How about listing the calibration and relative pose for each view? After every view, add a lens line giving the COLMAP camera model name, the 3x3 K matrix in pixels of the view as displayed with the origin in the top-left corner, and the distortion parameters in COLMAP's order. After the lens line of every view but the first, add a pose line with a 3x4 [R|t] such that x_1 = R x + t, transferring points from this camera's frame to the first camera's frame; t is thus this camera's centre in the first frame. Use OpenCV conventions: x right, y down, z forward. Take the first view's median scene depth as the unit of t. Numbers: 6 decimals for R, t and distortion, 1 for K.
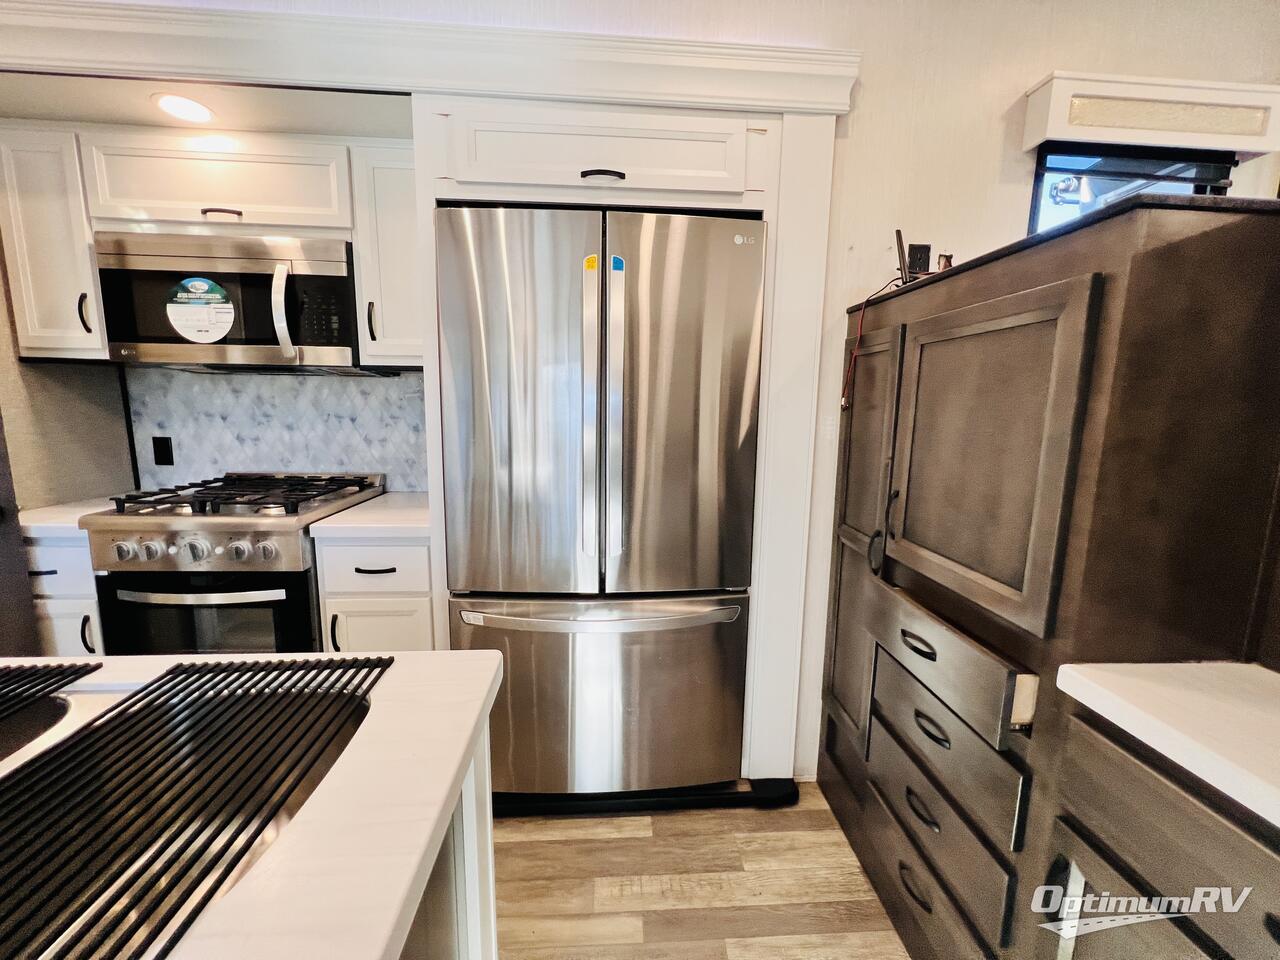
lens RADIAL K [[515.4, 0, 638.3], [0, 515.4, 476.3], [0, 0, 1]] dist [-0.001038, 0.000315]
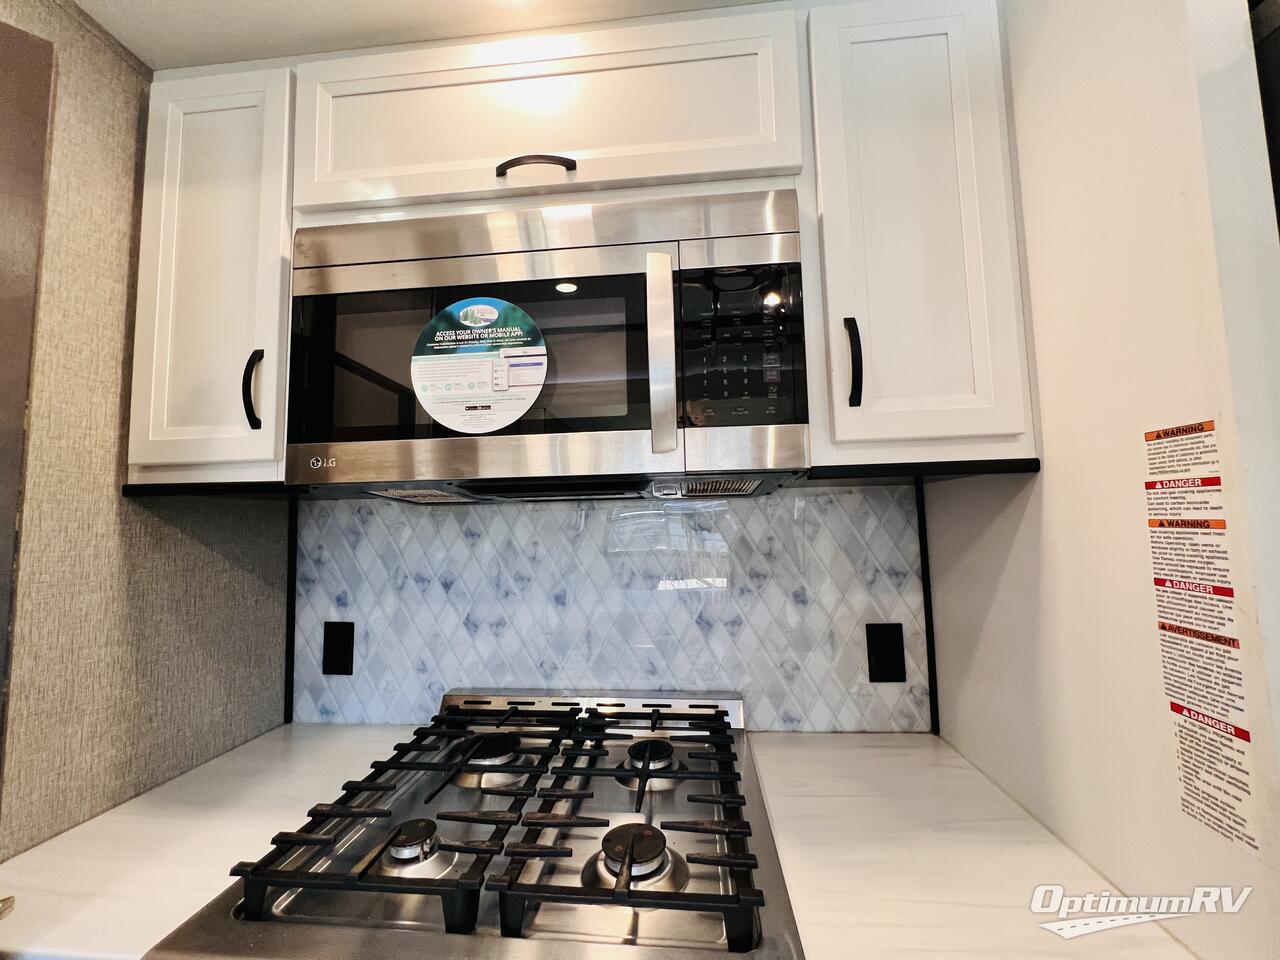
lens RADIAL K [[517.1, 0, 639.5], [0, 517.1, 475.7], [0, 0, 1]] dist [-0.001062, 0.000005]
pose [[0.986018, -0.052069, -0.158296, -0.639189], [0.014423, 0.973032, -0.230219, -0.120510], [0.166014, 0.224717, 0.960178, 0.606790]]
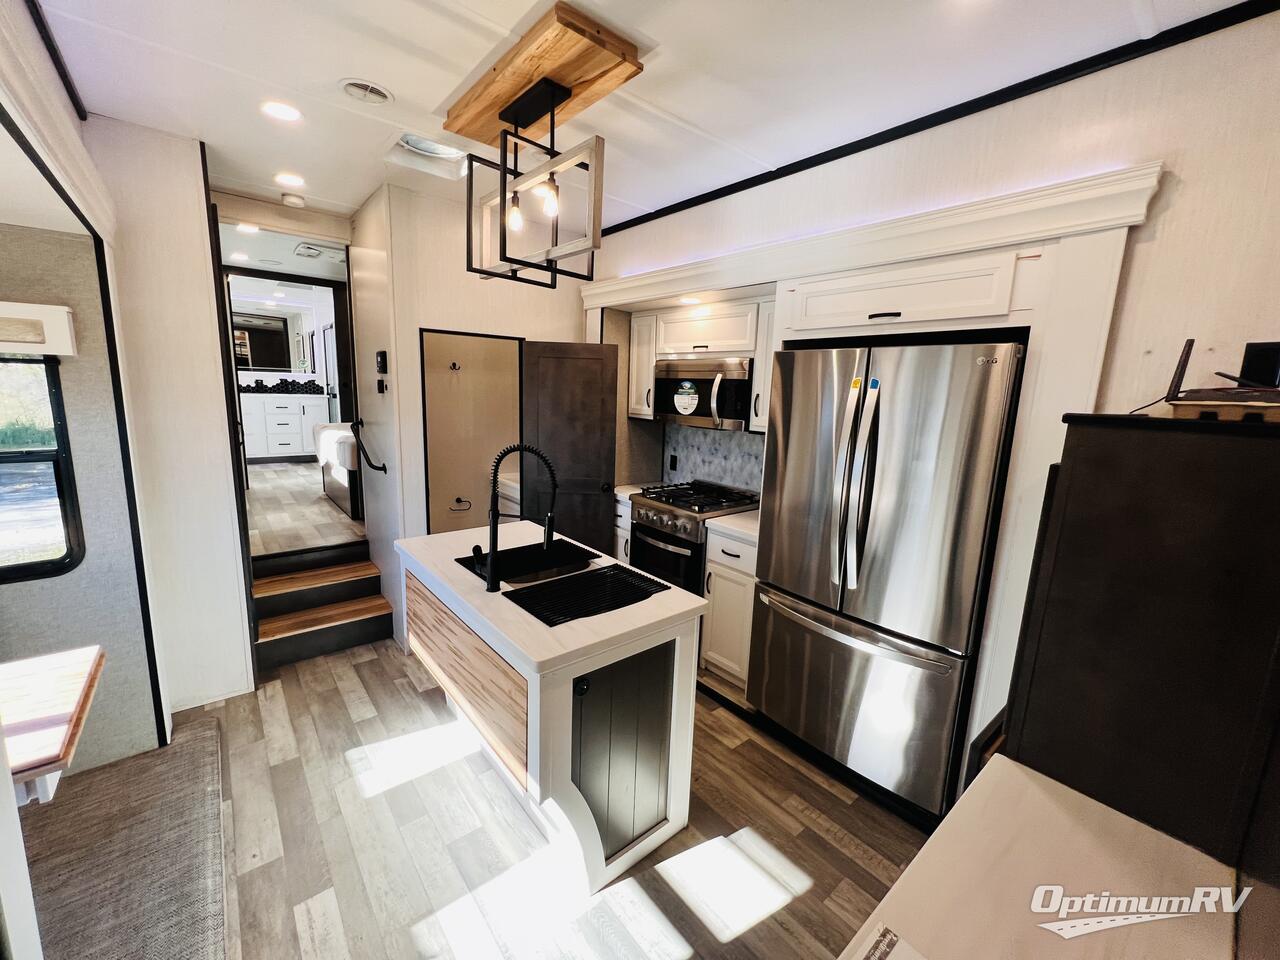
lens RADIAL K [[515.4, 0, 638.3], [0, 515.4, 476.3], [0, 0, 1]] dist [-0.001038, 0.000315]
pose [[0.592229, 0.142970, -0.792985, 0.606645], [-0.144016, 0.987068, 0.070406, -0.142593], [0.792796, 0.072506, 0.605160, -0.280490]]
